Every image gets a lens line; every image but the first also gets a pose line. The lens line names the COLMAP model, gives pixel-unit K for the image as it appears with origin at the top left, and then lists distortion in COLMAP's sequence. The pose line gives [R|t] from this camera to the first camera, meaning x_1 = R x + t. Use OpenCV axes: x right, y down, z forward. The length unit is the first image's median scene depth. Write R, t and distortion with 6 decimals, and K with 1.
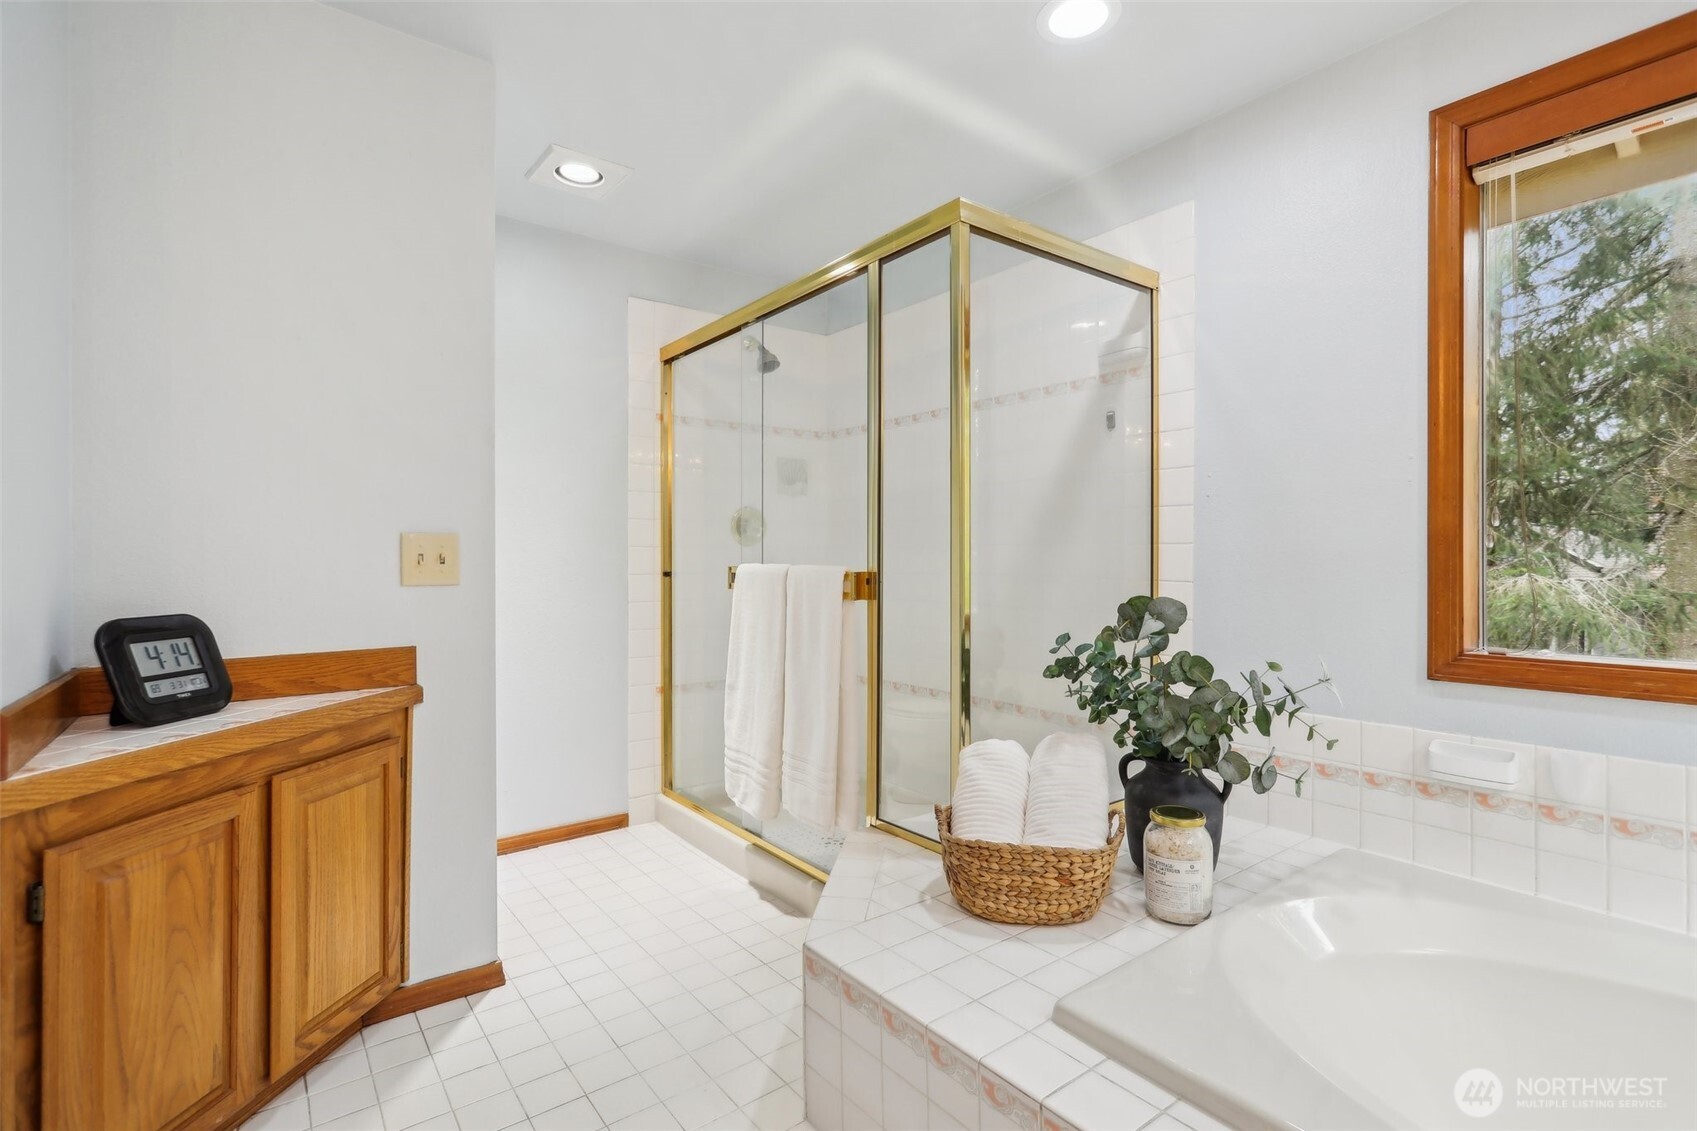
lens RADIAL K [[782.0, 0, 862.1], [0, 782.0, 557.3], [0, 0, 1]] dist [0.047623, -0.013708]
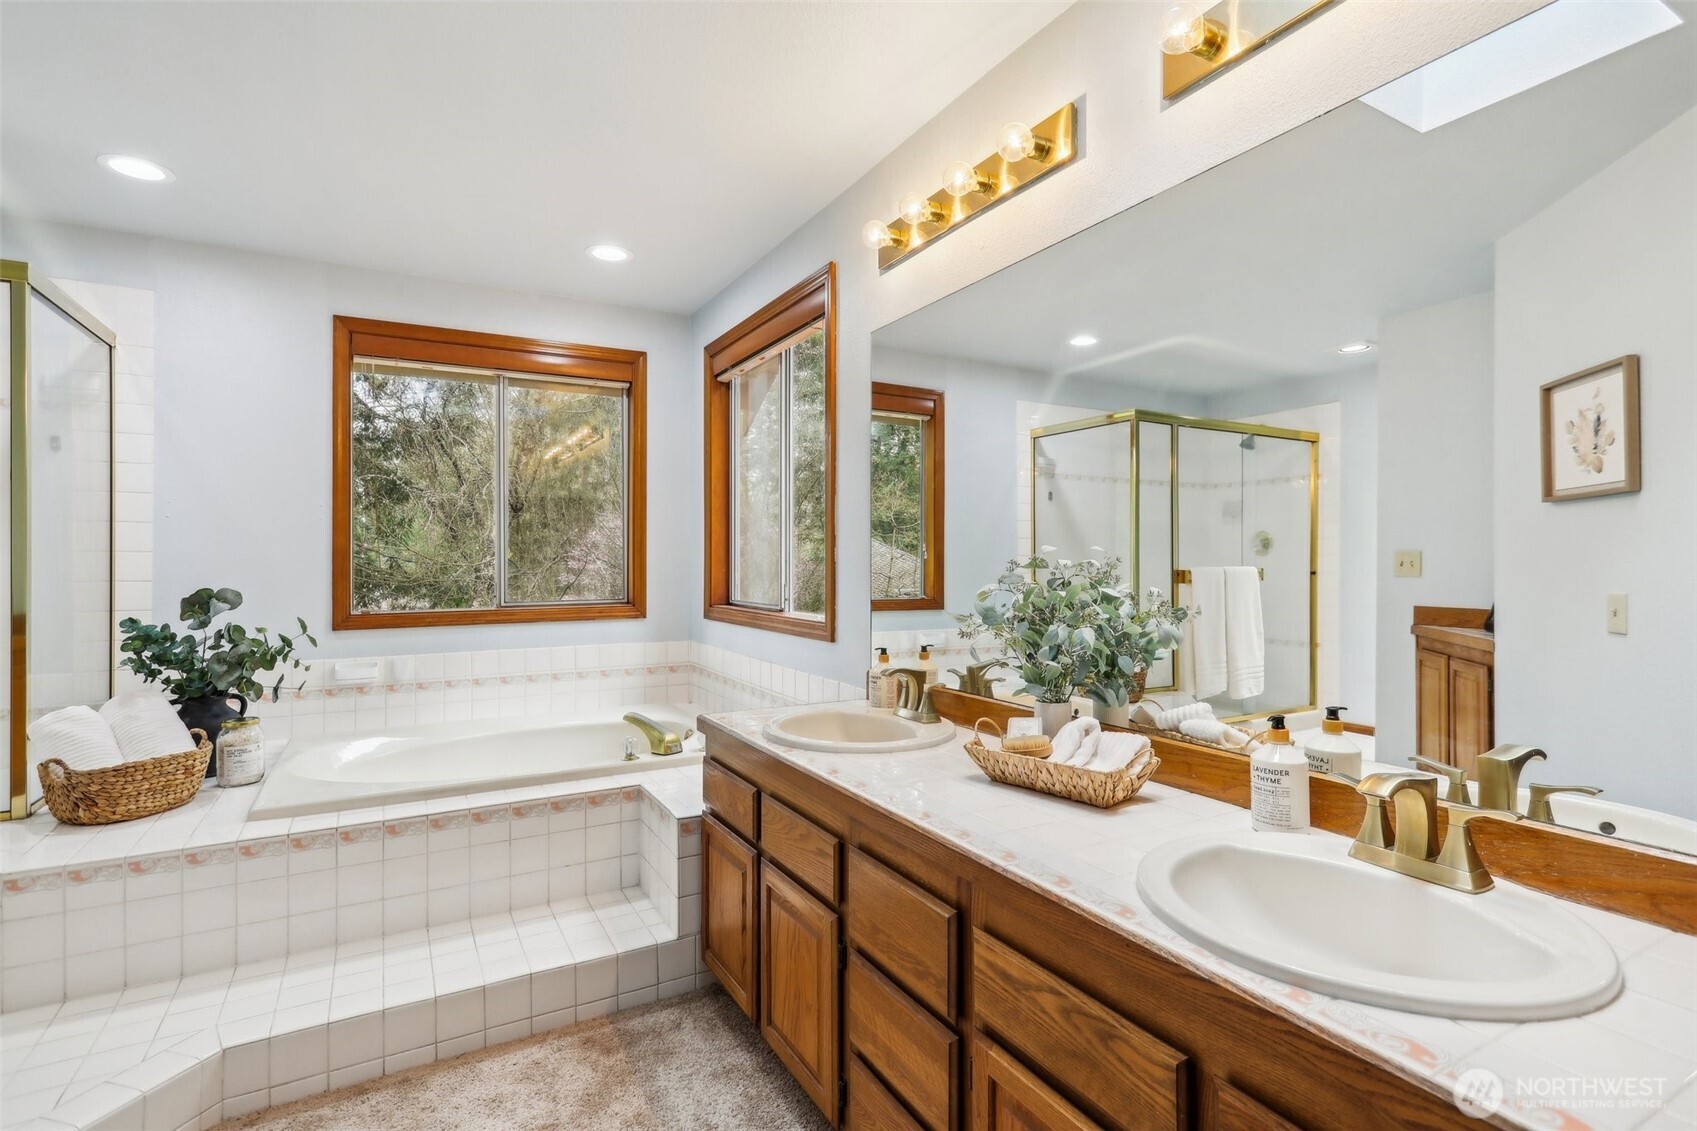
lens RADIAL K [[782.0, 0, 859.8], [0, 782.0, 558.9], [0, 0, 1]] dist [0.047623, -0.013708]
pose [[0.135260, 0.001708, 0.990809, -0.974843], [0.004046, 0.999989, -0.002276, 0.002432], [-0.990802, 0.004317, 0.135251, -0.439604]]
